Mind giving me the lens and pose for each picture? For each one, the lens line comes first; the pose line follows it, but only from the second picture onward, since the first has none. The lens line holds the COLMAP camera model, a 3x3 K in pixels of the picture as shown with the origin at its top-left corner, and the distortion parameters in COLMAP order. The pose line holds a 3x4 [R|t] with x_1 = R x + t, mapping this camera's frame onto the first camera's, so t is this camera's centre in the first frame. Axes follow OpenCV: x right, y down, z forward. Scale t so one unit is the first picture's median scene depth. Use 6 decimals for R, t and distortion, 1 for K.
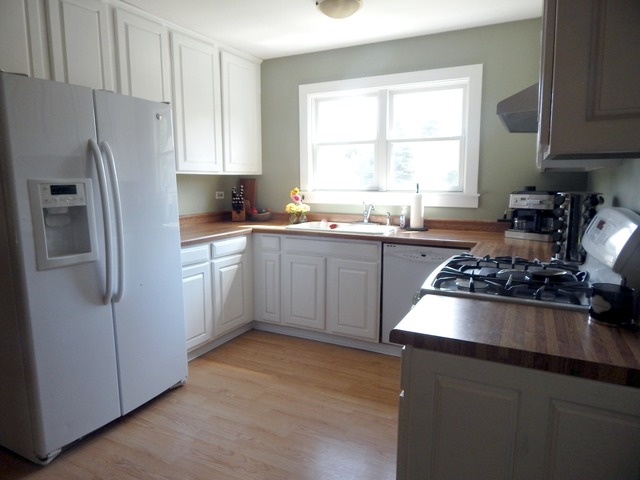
lens RADIAL K [[420.2, 0, 320.0], [0, 420.2, 240.0], [0, 0, 1]] dist [0.000719, -0.003184]
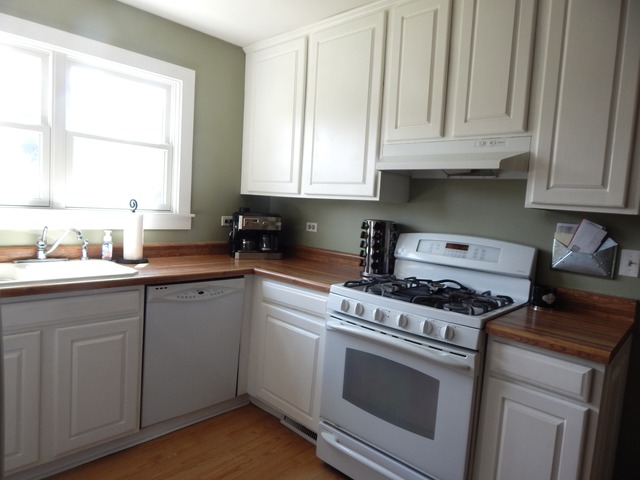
lens RADIAL K [[420.2, 0, 320.0], [0, 420.2, 240.0], [0, 0, 1]] dist [0.000719, -0.003184]
pose [[0.284087, -0.062542, 0.956756, -0.393052], [0.075152, 0.996253, 0.042809, -0.070413], [-0.955849, 0.059741, 0.287723, 0.471492]]
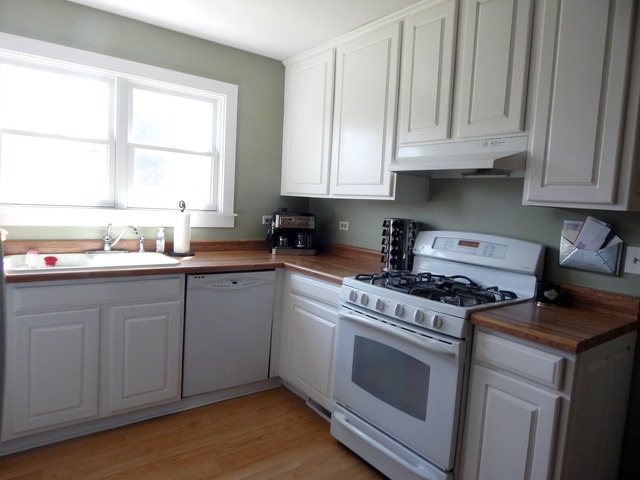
lens RADIAL K [[420.2, 0, 320.0], [0, 420.2, 240.0], [0, 0, 1]] dist [0.000719, -0.003184]
pose [[0.441258, -0.055853, 0.895641, -0.418992], [0.073049, 0.996985, 0.026183, -0.057015], [-0.894402, 0.053872, 0.444007, 0.368399]]
